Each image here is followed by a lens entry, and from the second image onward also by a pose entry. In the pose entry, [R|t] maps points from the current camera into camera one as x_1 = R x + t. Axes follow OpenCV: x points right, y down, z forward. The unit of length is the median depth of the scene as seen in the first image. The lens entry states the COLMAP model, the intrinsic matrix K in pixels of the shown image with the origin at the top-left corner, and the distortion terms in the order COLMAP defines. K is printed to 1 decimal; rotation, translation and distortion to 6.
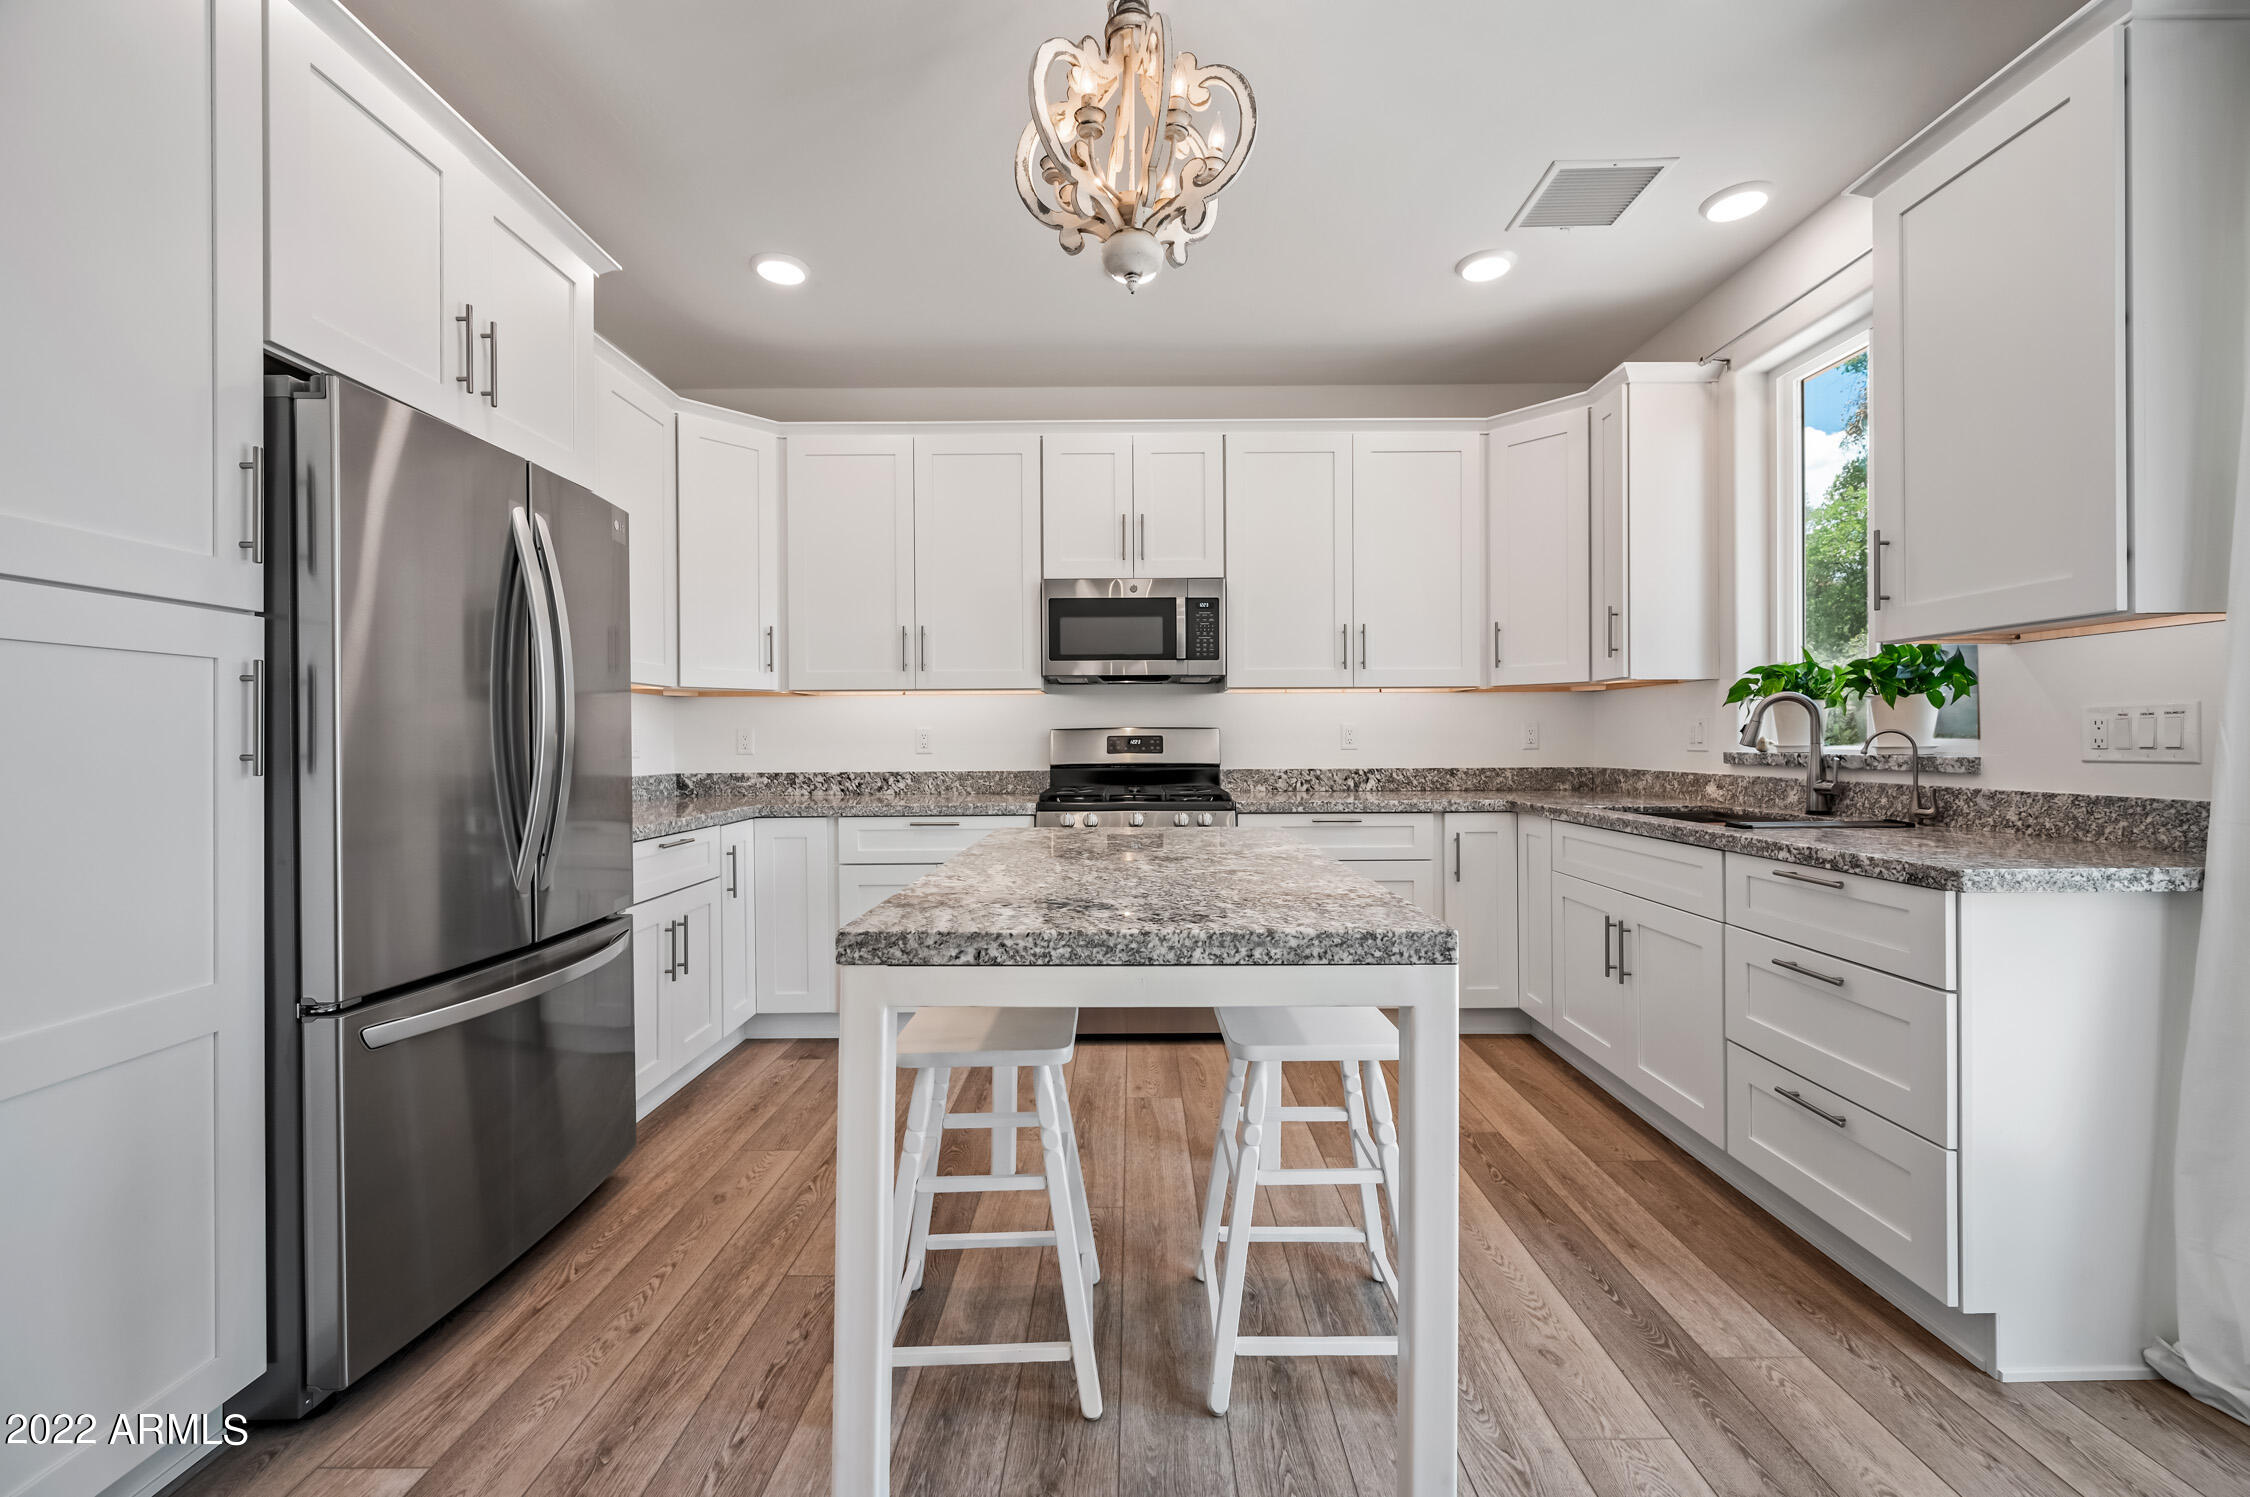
lens RADIAL K [[890.1, 0, 1131.2], [0, 890.1, 745.2], [0, 0, 1]] dist [-0.000828, 0.000421]
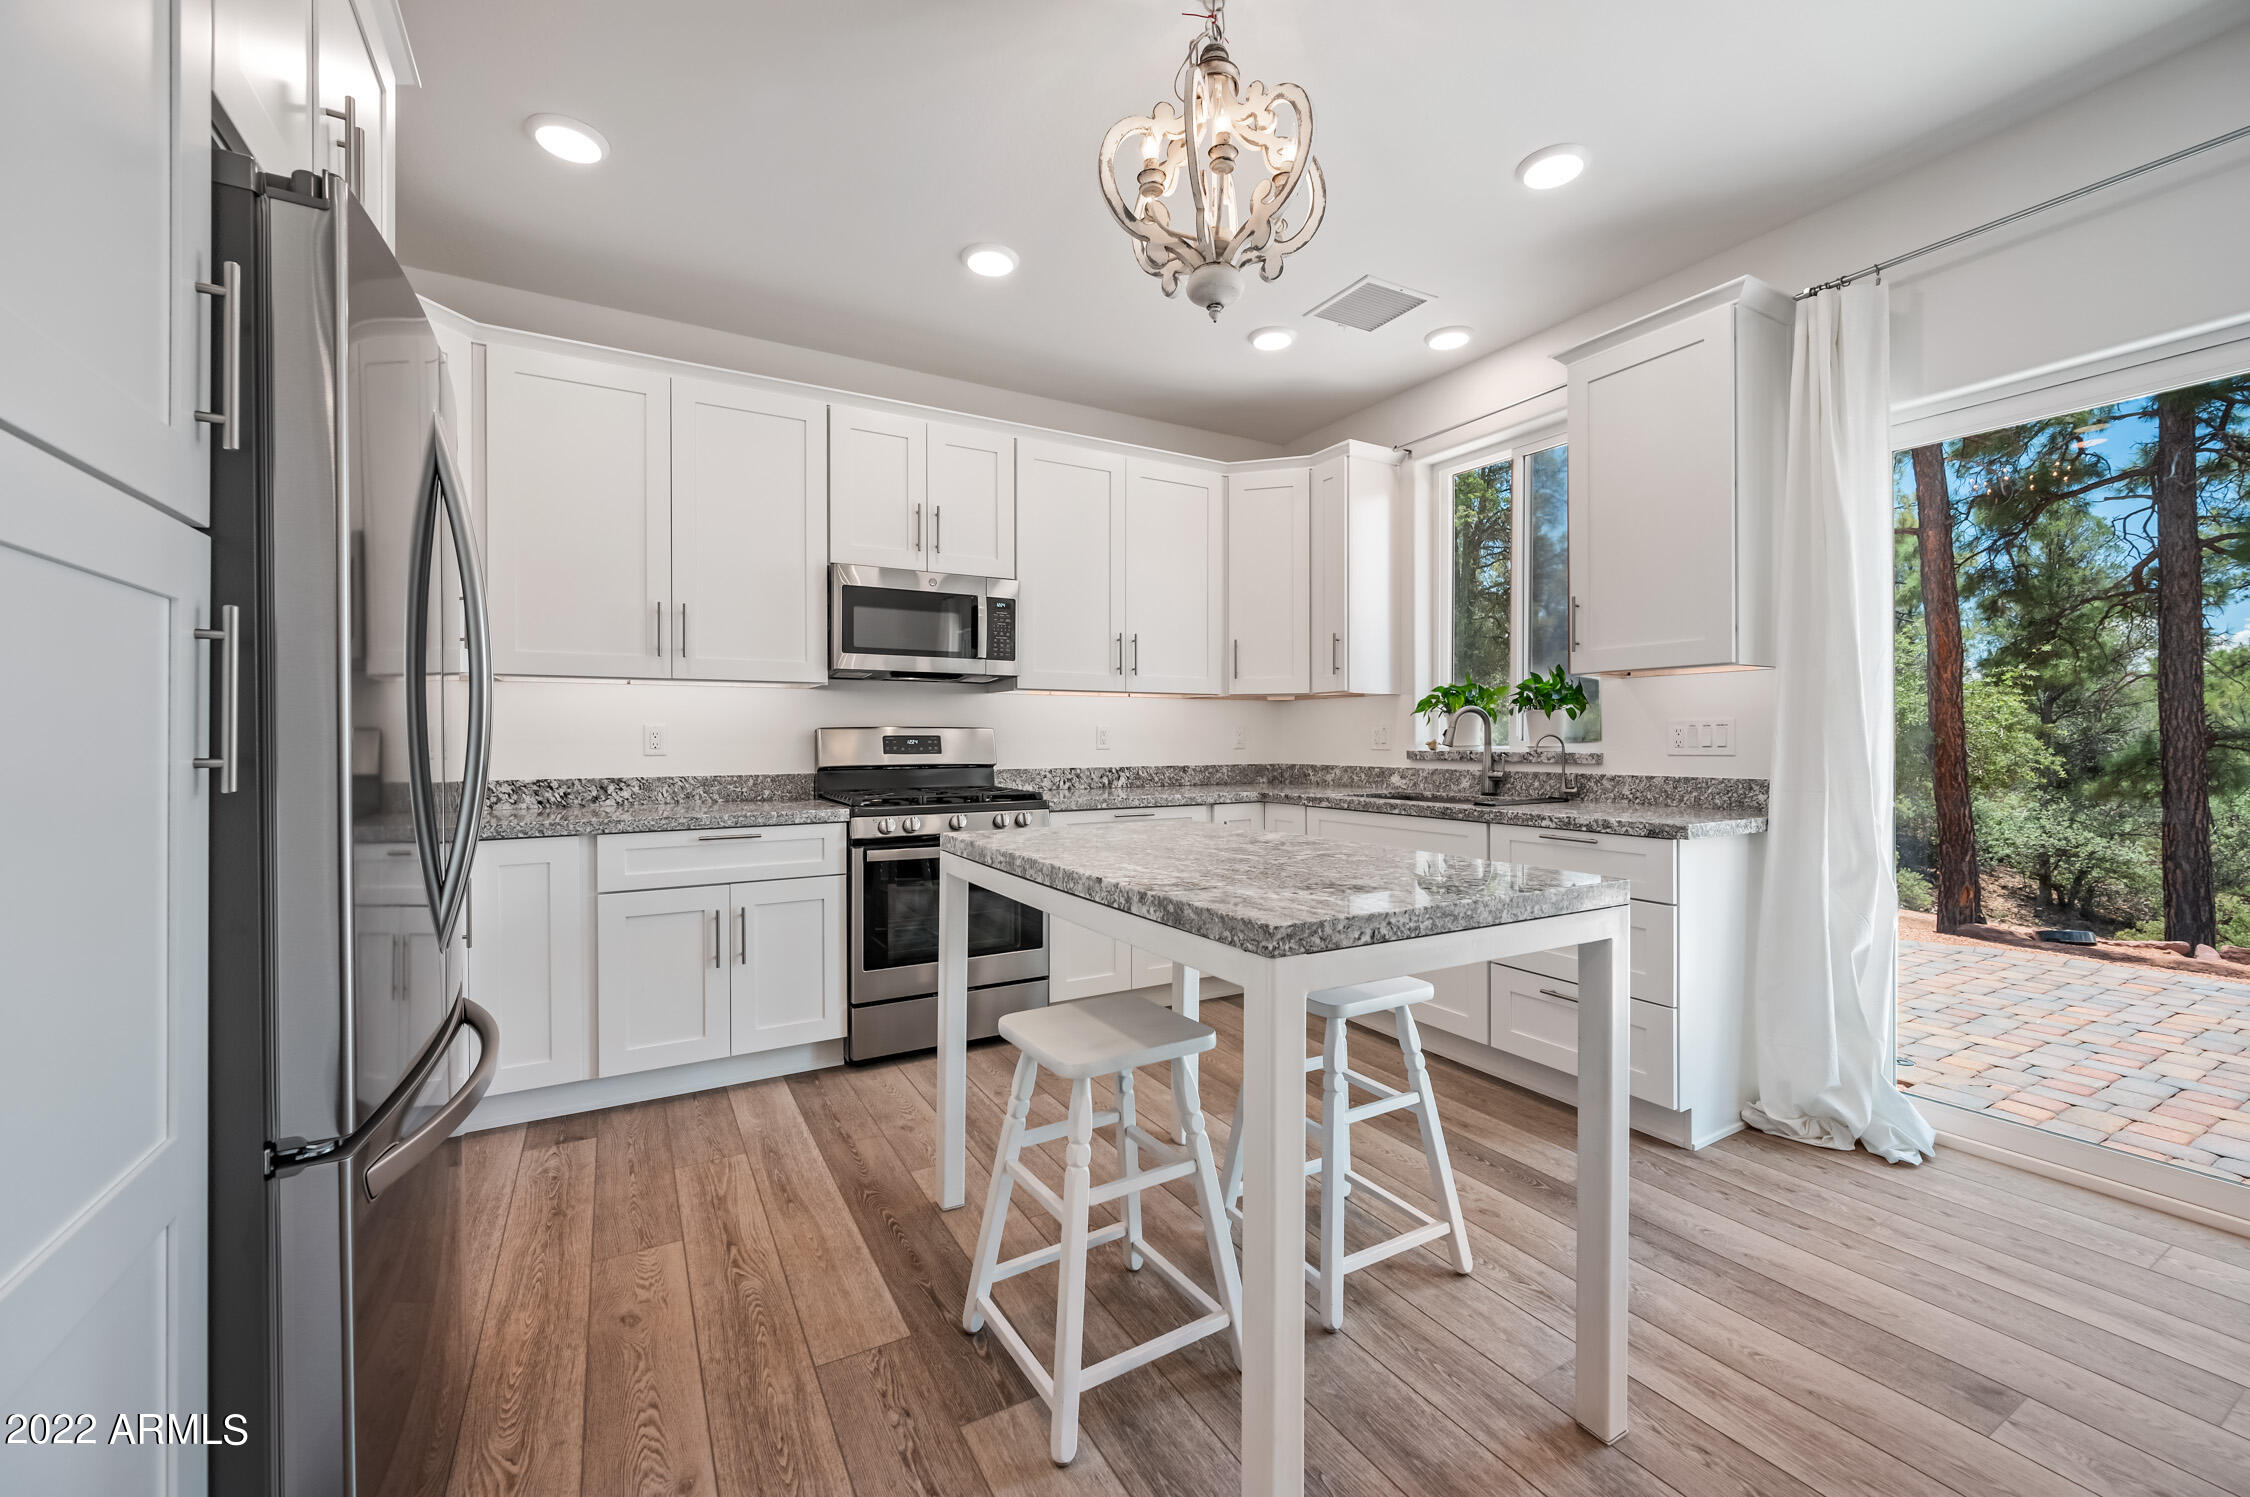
lens RADIAL K [[895.0, 0, 1126.4], [0, 895.0, 744.4], [0, 0, 1]] dist [-0.002468, 0.000582]
pose [[0.867104, 0.000639, 0.498126, -0.300411], [0.000232, 0.999999, -0.001686, 0.000758], [-0.498127, 0.001578, 0.867103, 0.058715]]
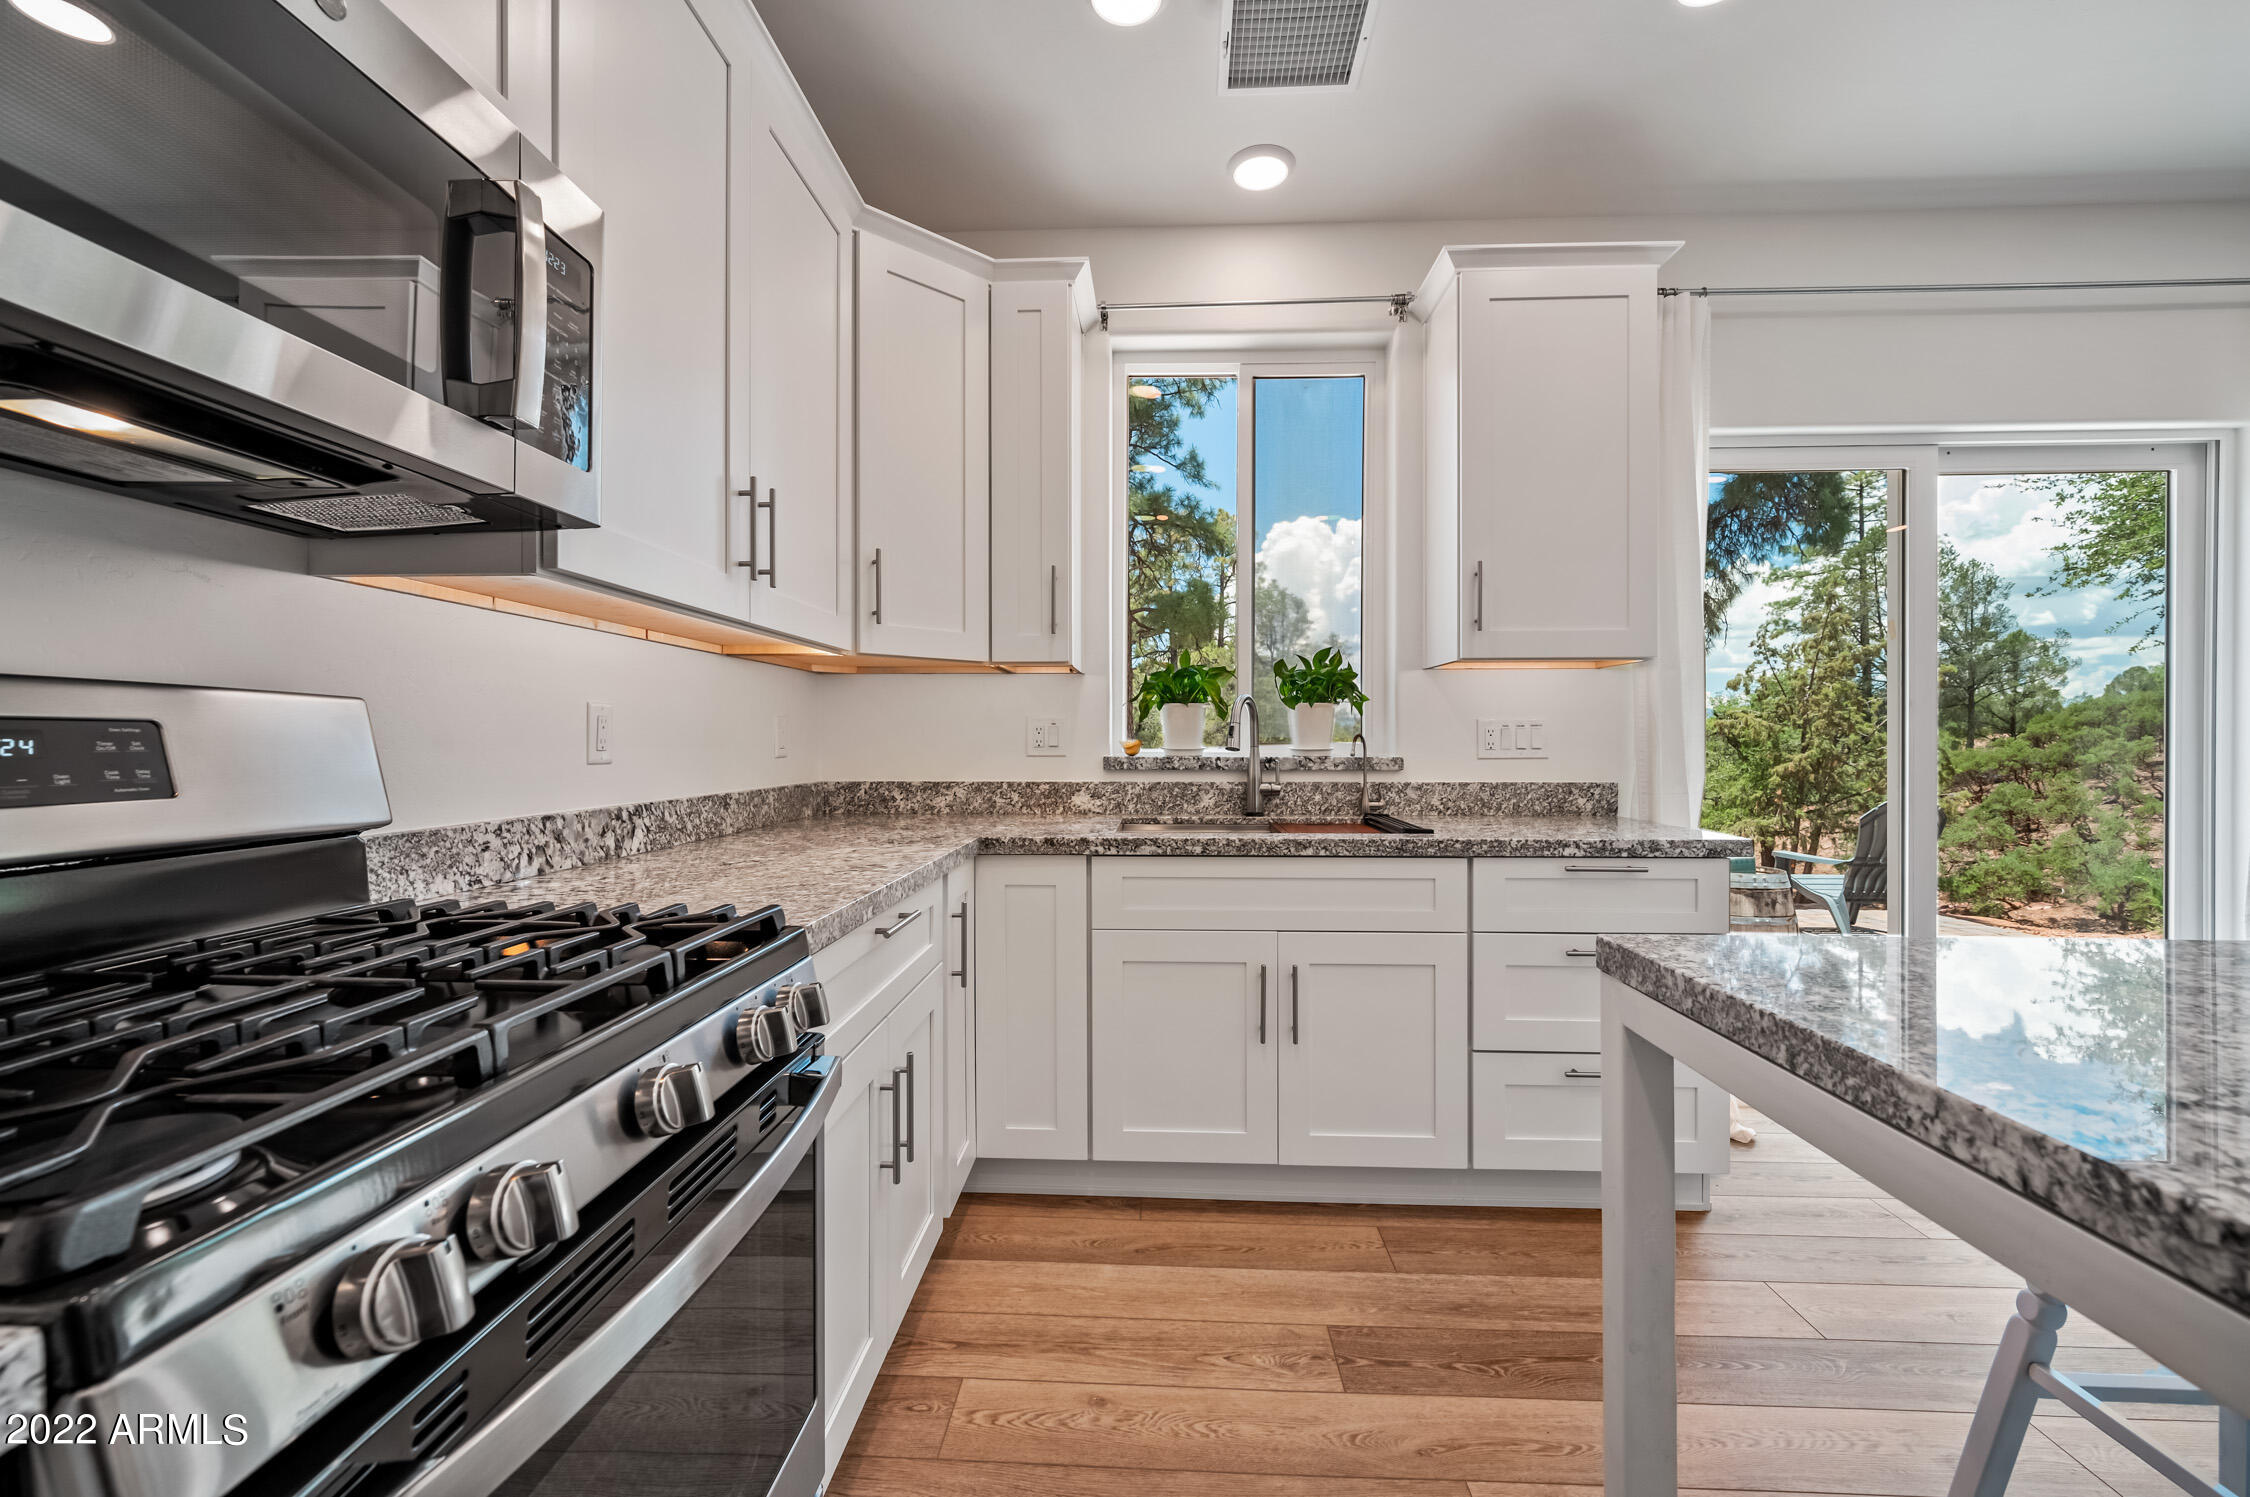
lens RADIAL K [[895.0, 0, 1126.4], [0, 895.0, 744.4], [0, 0, 1]] dist [-0.002468, 0.000582]
pose [[0.043394, 0.000740, 0.999058, -0.196417], [0.004943, 0.999987, -0.000955, -0.003061], [-0.999046, 0.004980, 0.043390, 0.818339]]
